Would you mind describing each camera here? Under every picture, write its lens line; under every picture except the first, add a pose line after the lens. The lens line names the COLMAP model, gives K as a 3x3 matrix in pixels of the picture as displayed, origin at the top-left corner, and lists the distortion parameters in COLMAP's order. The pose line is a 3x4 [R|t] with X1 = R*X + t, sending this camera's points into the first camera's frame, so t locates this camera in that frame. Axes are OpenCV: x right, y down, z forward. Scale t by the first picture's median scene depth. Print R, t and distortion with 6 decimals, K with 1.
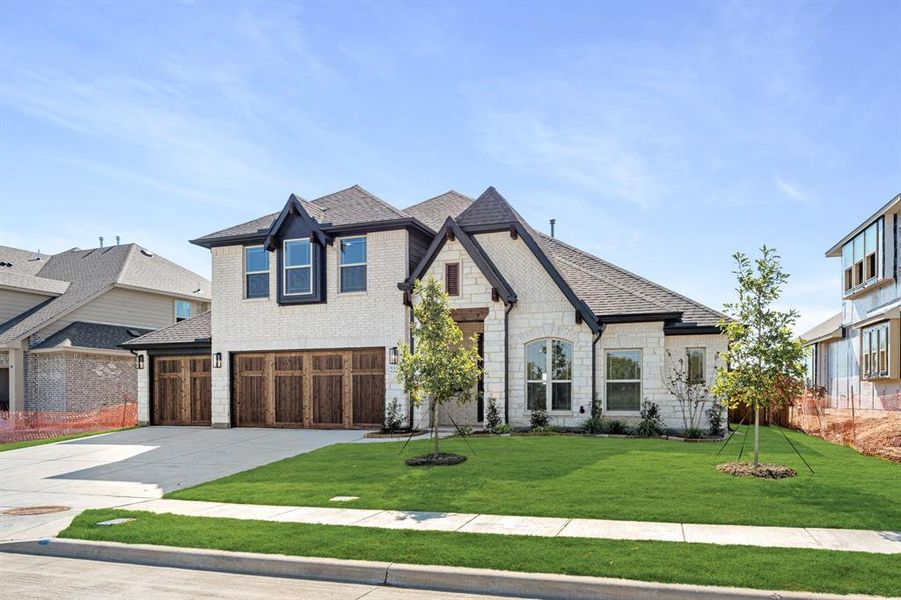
lens RADIAL K [[394.2, 0, 450.5], [0, 394.2, 367.8], [0, 0, 1]] dist [0.000536, 0.000084]
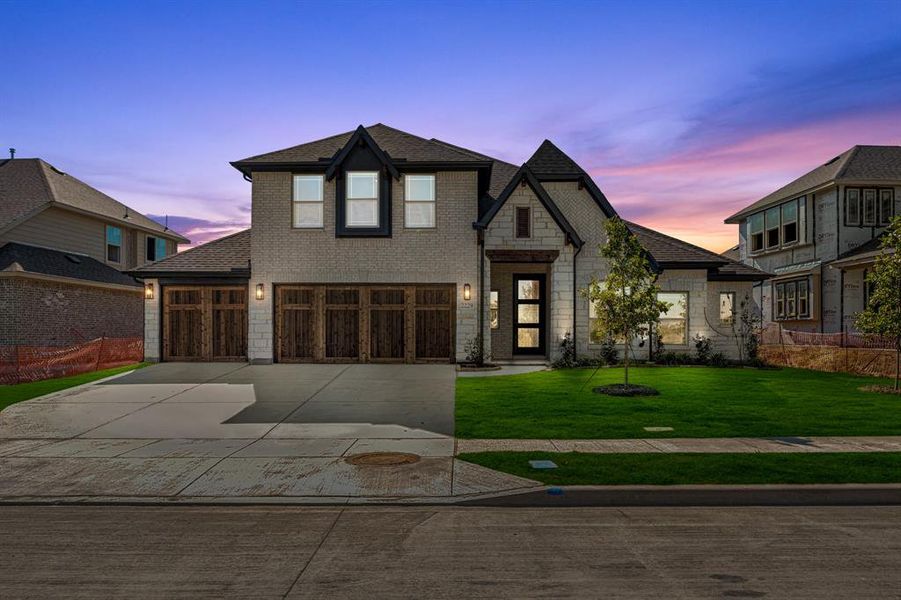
lens RADIAL K [[366.3, 0, 448.7], [0, 366.3, 303.5], [0, 0, 1]] dist [-0.000301, 0.000055]
pose [[0.980261, 0.021076, 0.196579, -0.333529], [-0.019741, 0.999767, -0.008749, 0.007888], [-0.196717, 0.004696, 0.980449, 0.056412]]
